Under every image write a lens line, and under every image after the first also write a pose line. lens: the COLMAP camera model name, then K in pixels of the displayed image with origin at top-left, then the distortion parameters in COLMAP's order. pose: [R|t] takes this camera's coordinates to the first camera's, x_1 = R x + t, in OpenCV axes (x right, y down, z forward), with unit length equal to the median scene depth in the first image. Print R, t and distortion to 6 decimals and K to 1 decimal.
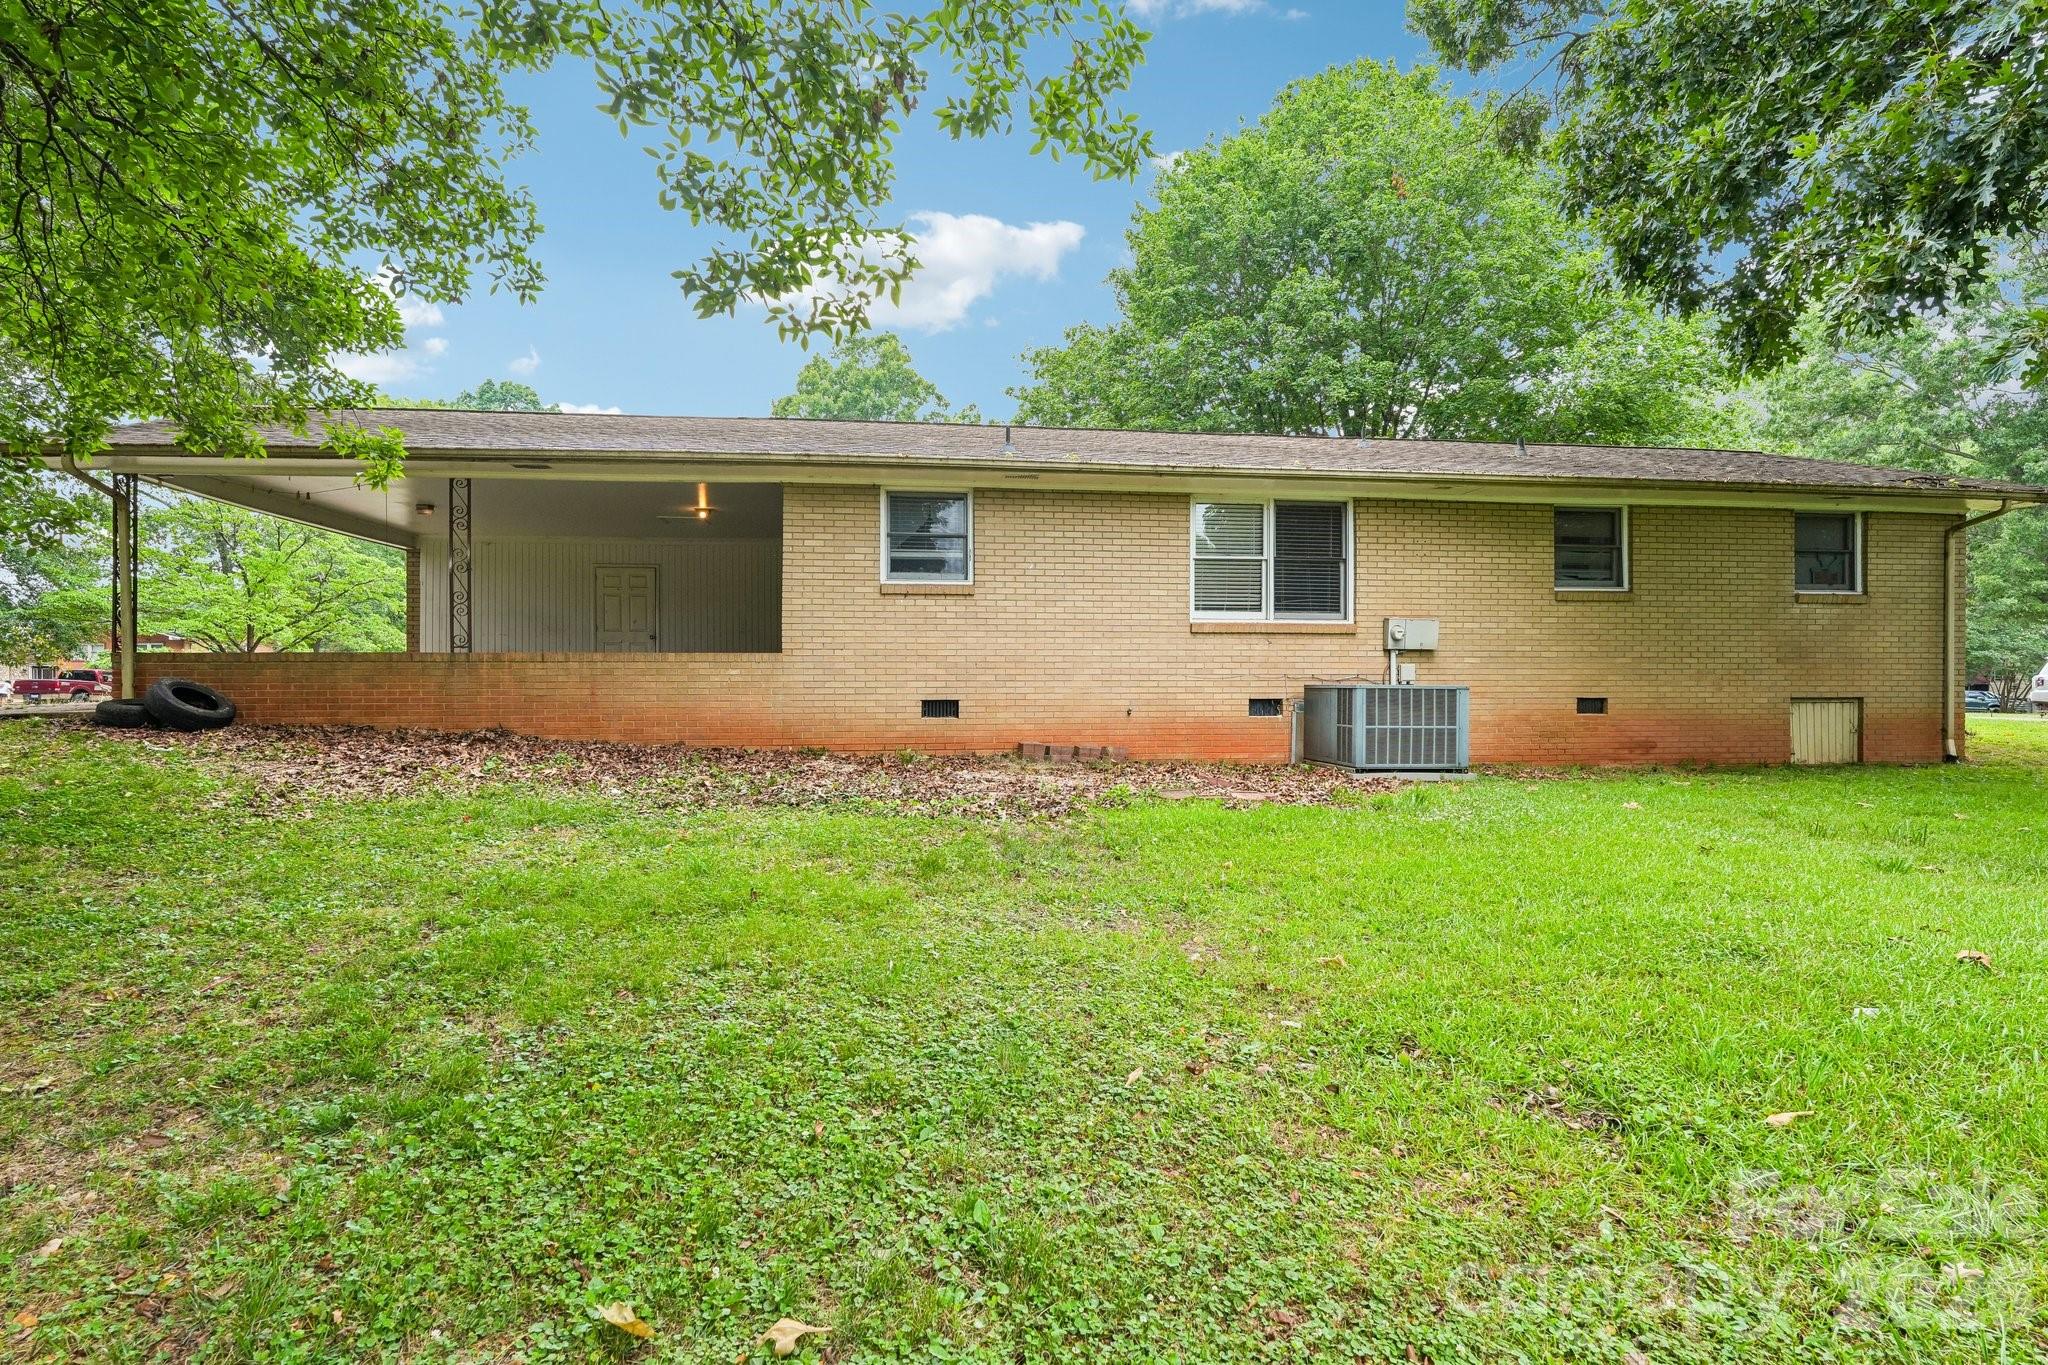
lens RADIAL K [[1003.5, 0, 1024.0], [0, 1003.5, 682.5], [0, 0, 1]] dist [0.003923, -0.000315]
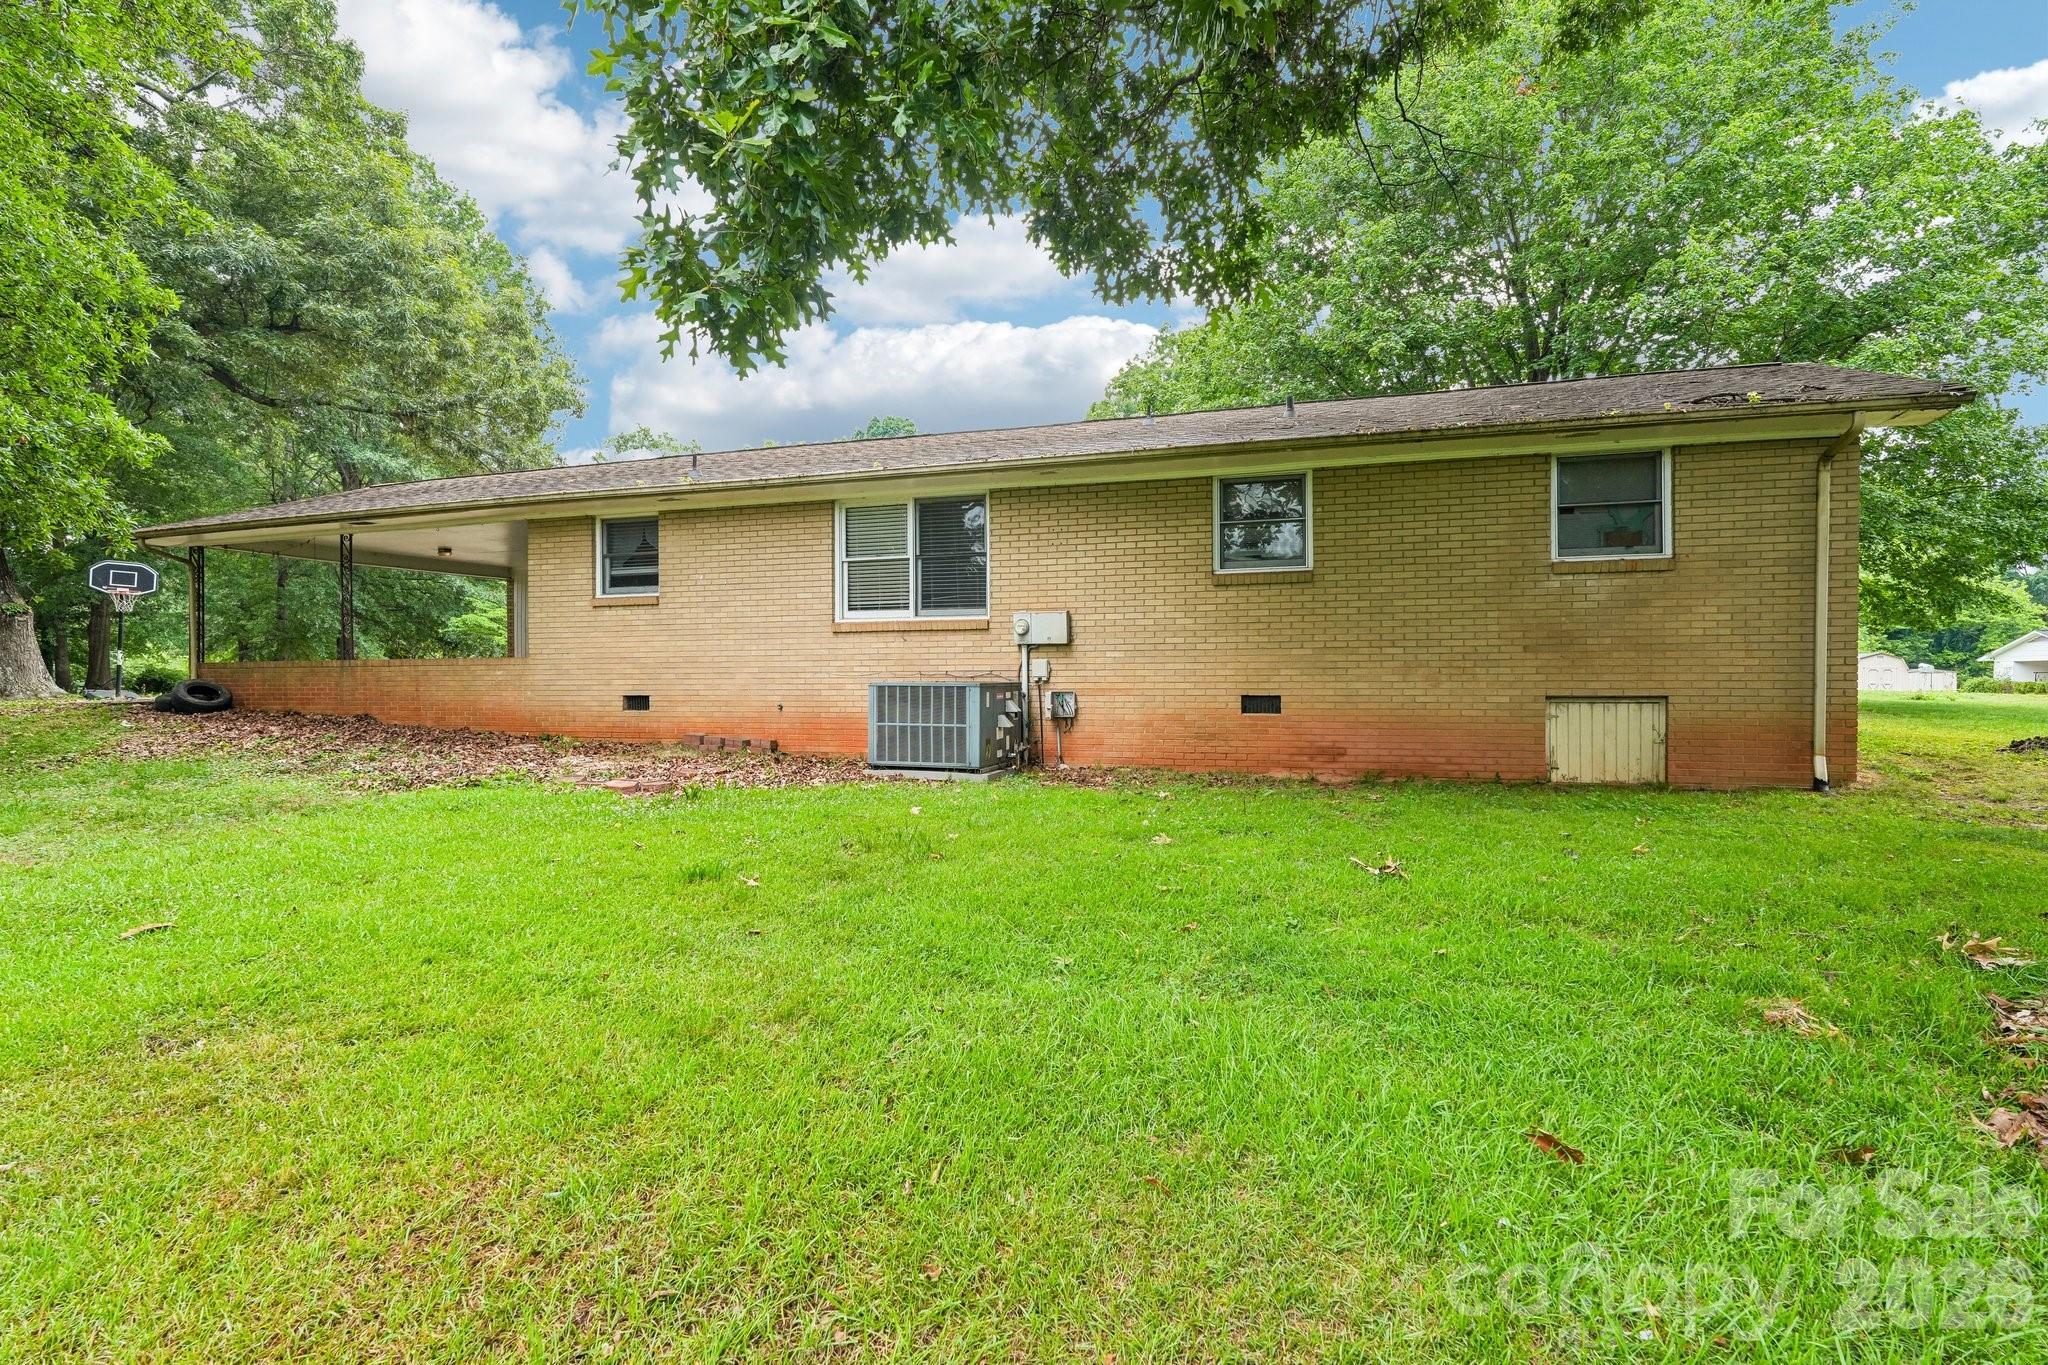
lens RADIAL K [[1003.5, 0, 1024.0], [0, 1003.5, 682.5], [0, 0, 1]] dist [0.003923, -0.000315]
pose [[0.900232, -0.001457, -0.435408, 0.786590], [0.005243, 0.999958, 0.007495, -0.003657], [0.435379, -0.009031, 0.900202, 0.134560]]
